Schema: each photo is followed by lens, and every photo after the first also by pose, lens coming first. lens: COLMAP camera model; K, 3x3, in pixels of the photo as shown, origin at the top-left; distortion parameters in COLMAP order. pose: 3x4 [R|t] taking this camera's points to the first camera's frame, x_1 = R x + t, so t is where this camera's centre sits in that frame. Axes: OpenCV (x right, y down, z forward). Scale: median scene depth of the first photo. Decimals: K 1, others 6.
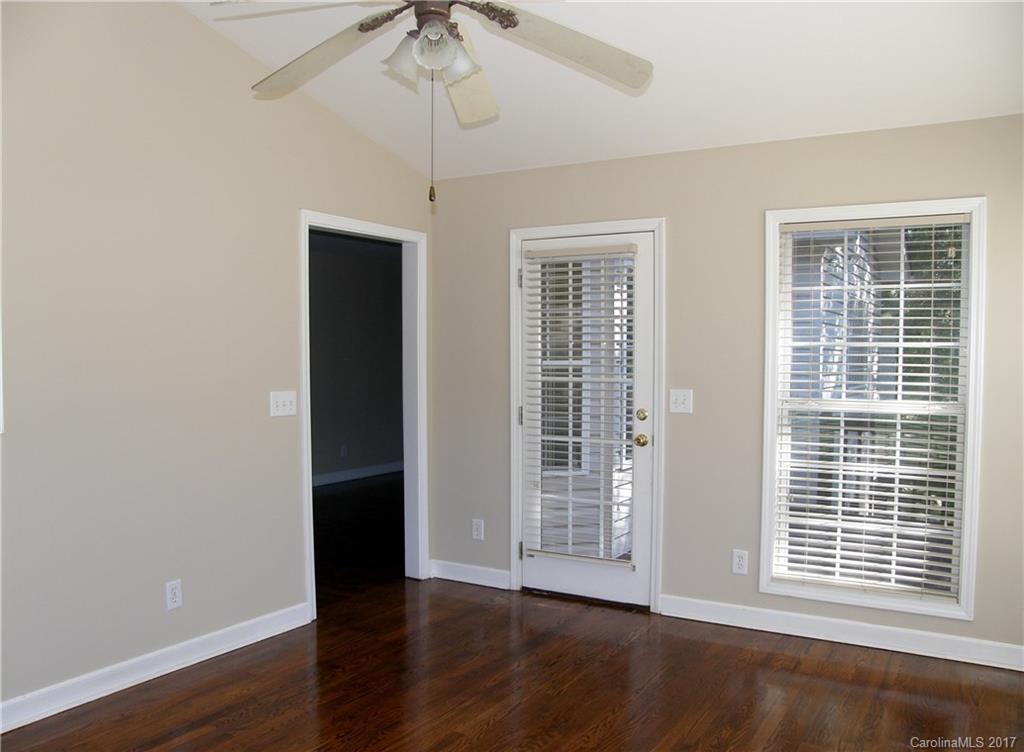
lens RADIAL K [[839.3, 0, 532.4], [0, 839.3, 389.9], [0, 0, 1]] dist [-0.143256, 0.091590]
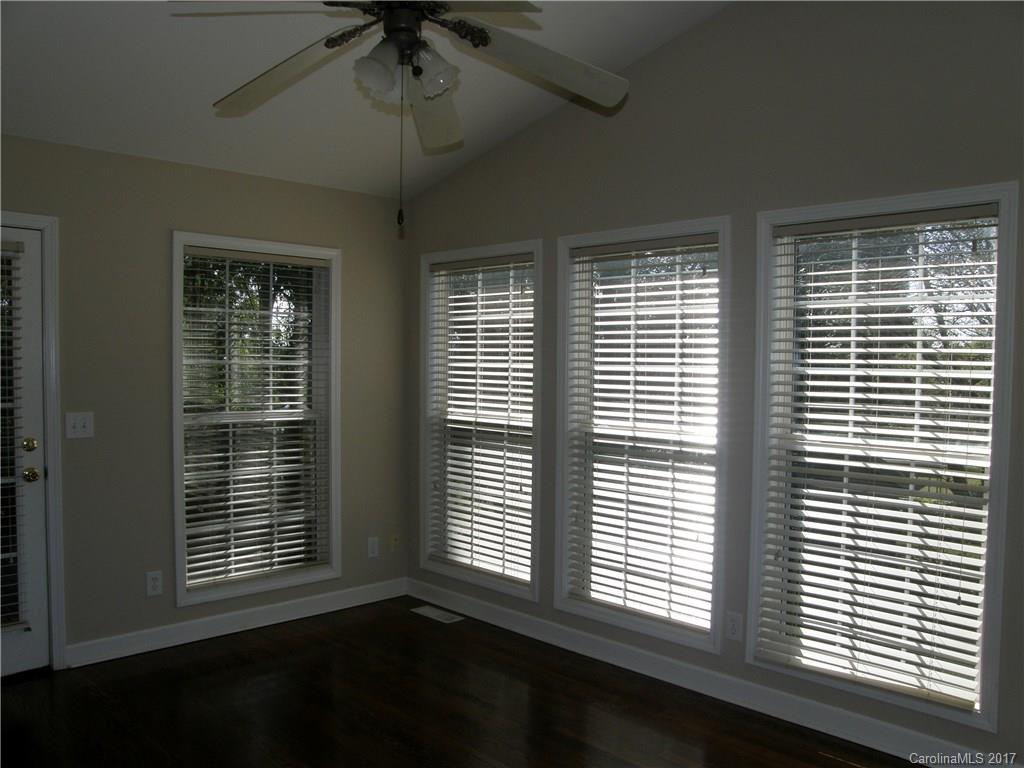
lens RADIAL K [[831.5, 0, 525.3], [0, 831.5, 400.8], [0, 0, 1]] dist [-0.162512, 0.141582]
pose [[0.250990, -0.039114, 0.967199, -0.554304], [0.038178, 0.998806, 0.030485, -0.021110], [-0.967237, 0.029274, 0.252183, 0.325934]]
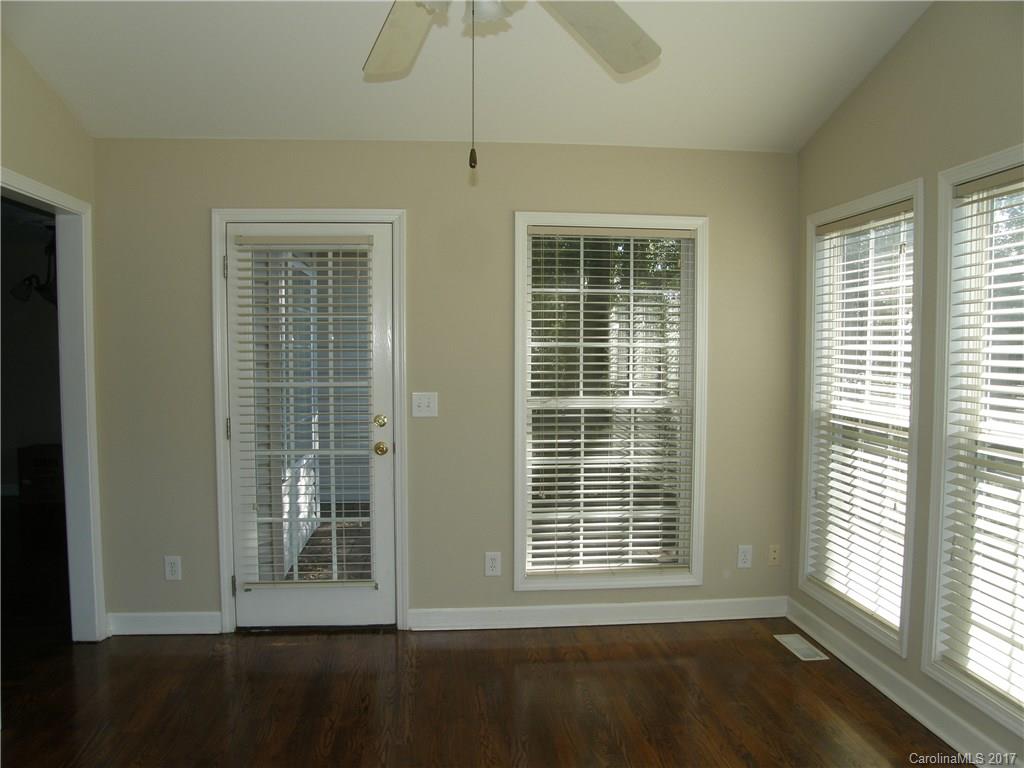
lens RADIAL K [[831.5, 0, 525.3], [0, 831.5, 400.8], [0, 0, 1]] dist [-0.162512, 0.141582]
pose [[0.807994, -0.035837, 0.588100, -0.293991], [0.027147, 0.999353, 0.023599, -0.010218], [-0.588565, -0.003103, 0.808444, 0.175053]]
